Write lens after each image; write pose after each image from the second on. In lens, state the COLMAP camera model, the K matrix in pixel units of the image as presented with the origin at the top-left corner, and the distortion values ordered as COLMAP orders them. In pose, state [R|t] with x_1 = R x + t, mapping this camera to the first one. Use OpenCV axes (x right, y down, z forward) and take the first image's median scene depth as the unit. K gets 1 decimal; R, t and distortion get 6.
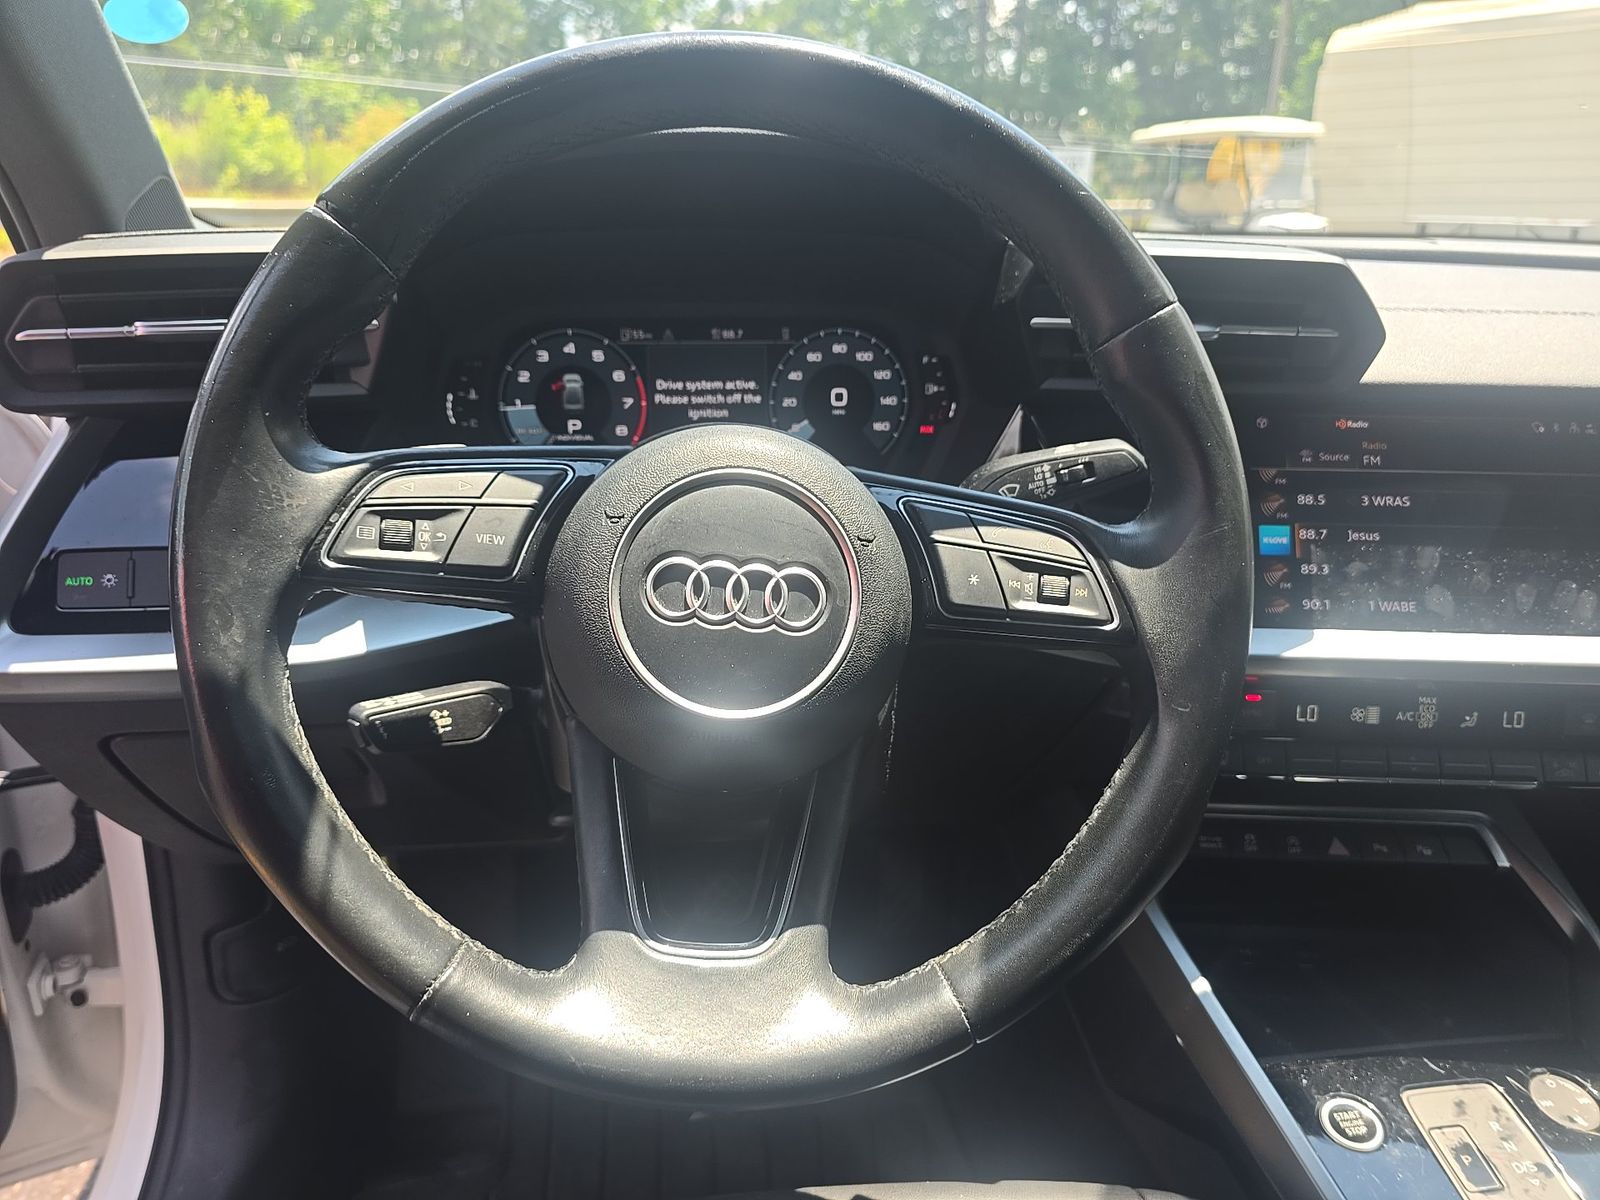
lens RADIAL K [[1103.0, 0, 800.0], [0, 1103.0, 600.0], [0, 0, 1]] dist [0.047565, -0.059923]
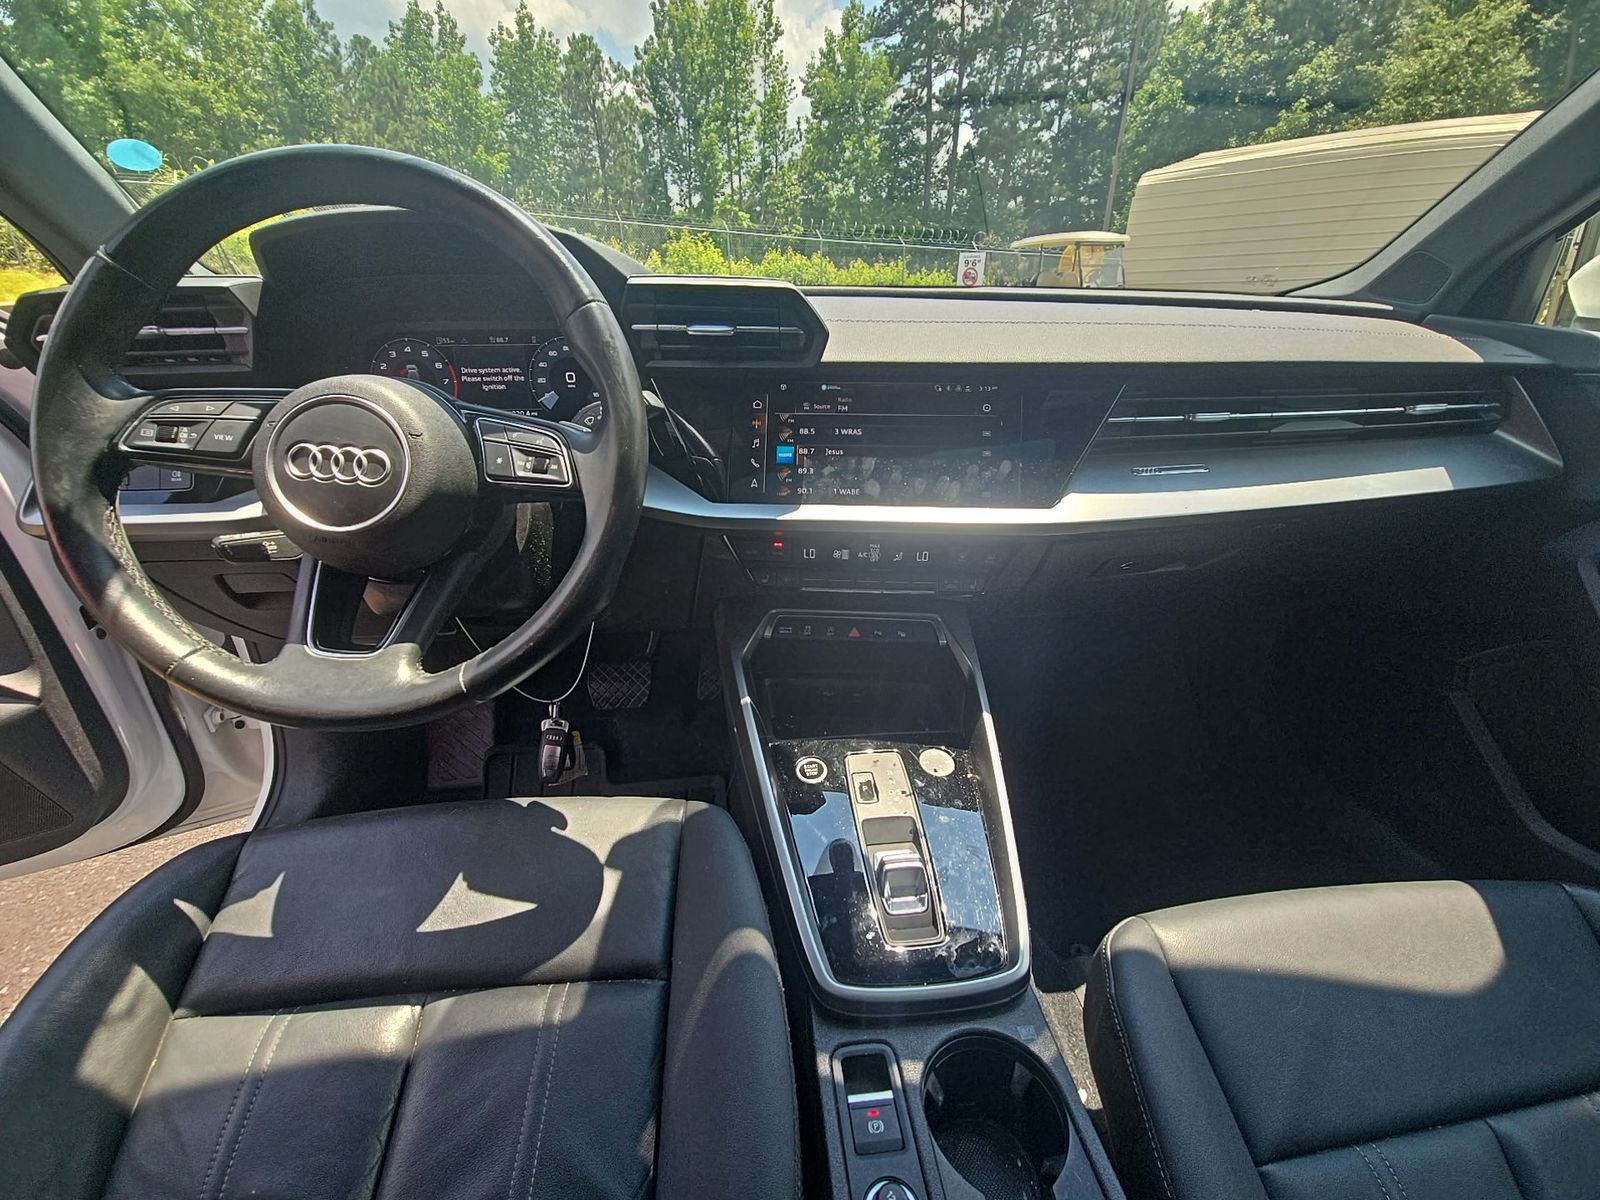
lens RADIAL K [[657.0, 0, 800.0], [0, 657.0, 600.0], [0, 0, 1]] dist [-0.000349, -0.000065]
pose [[0.999669, -0.000231, -0.025712, 0.437800], [0.002732, 0.995251, 0.097307, 0.068557], [0.025567, -0.097345, 0.994922, -0.058954]]
